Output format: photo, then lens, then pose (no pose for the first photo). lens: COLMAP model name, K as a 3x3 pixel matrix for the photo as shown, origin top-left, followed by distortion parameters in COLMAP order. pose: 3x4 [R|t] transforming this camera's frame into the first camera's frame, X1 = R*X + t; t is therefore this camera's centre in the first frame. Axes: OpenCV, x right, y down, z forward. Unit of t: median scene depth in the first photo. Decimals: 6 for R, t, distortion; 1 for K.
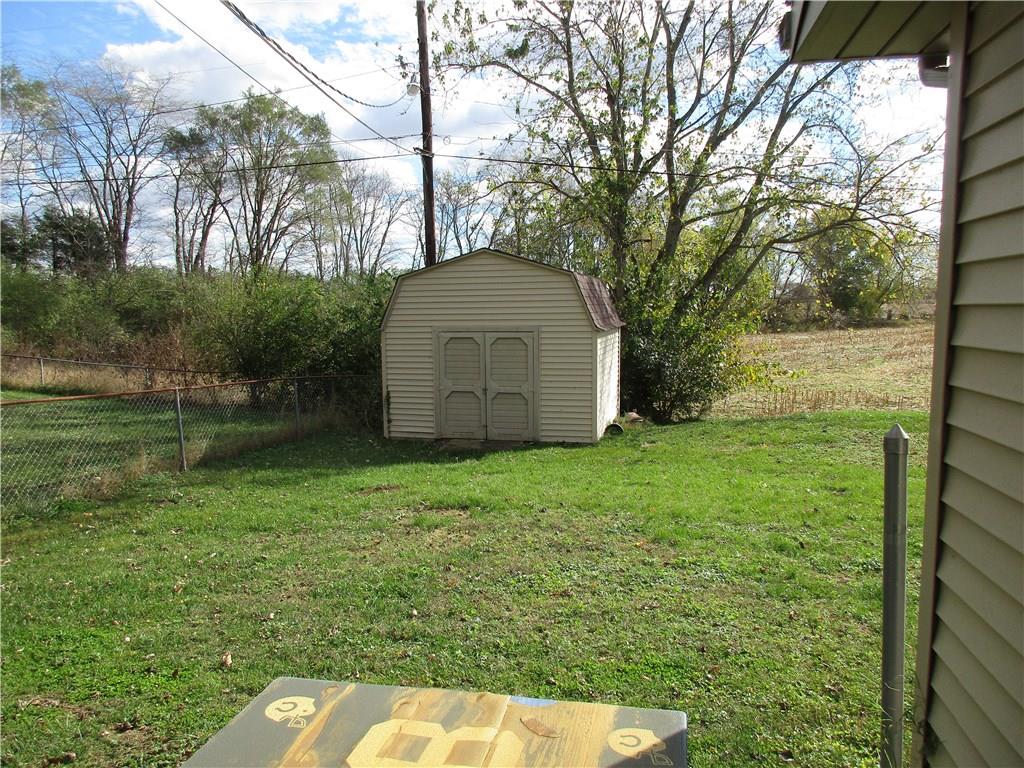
lens RADIAL K [[758.4, 0, 506.3], [0, 758.4, 383.4], [0, 0, 1]] dist [-0.000162, -0.002581]
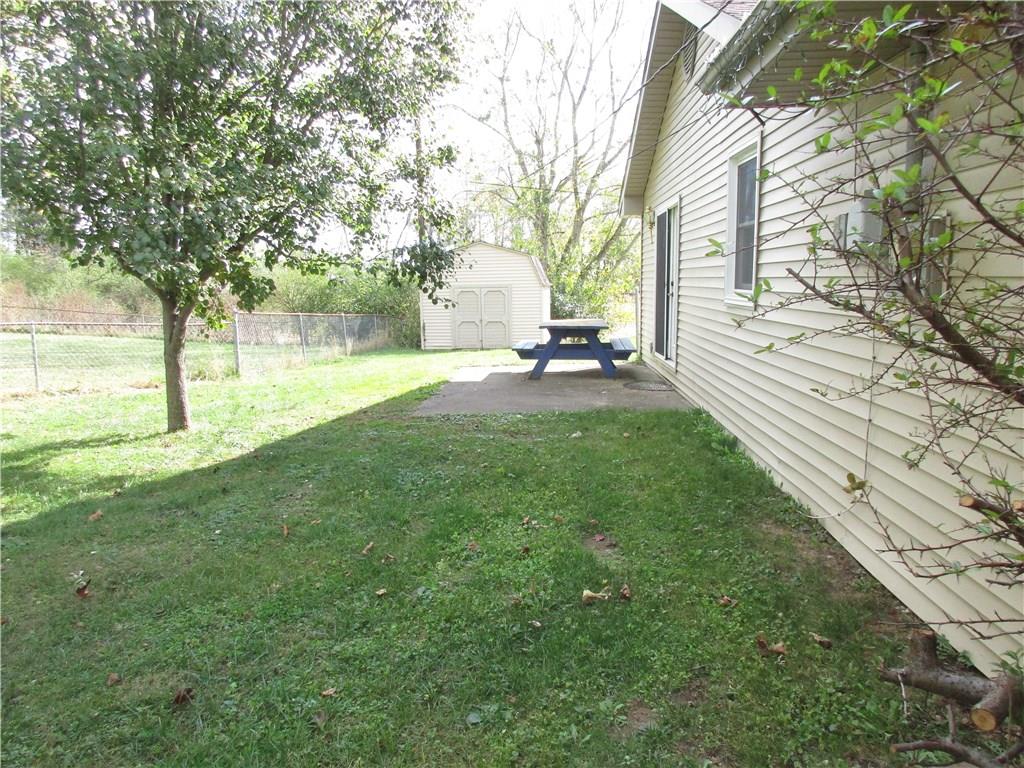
lens RADIAL K [[758.4, 0, 514.5], [0, 758.4, 386.9], [0, 0, 1]] dist [-0.000162, -0.002581]
pose [[0.989828, -0.030380, 0.138987, -0.135748], [0.024916, 0.998853, 0.040888, 0.063293], [-0.140070, -0.037009, 0.989450, -0.535859]]
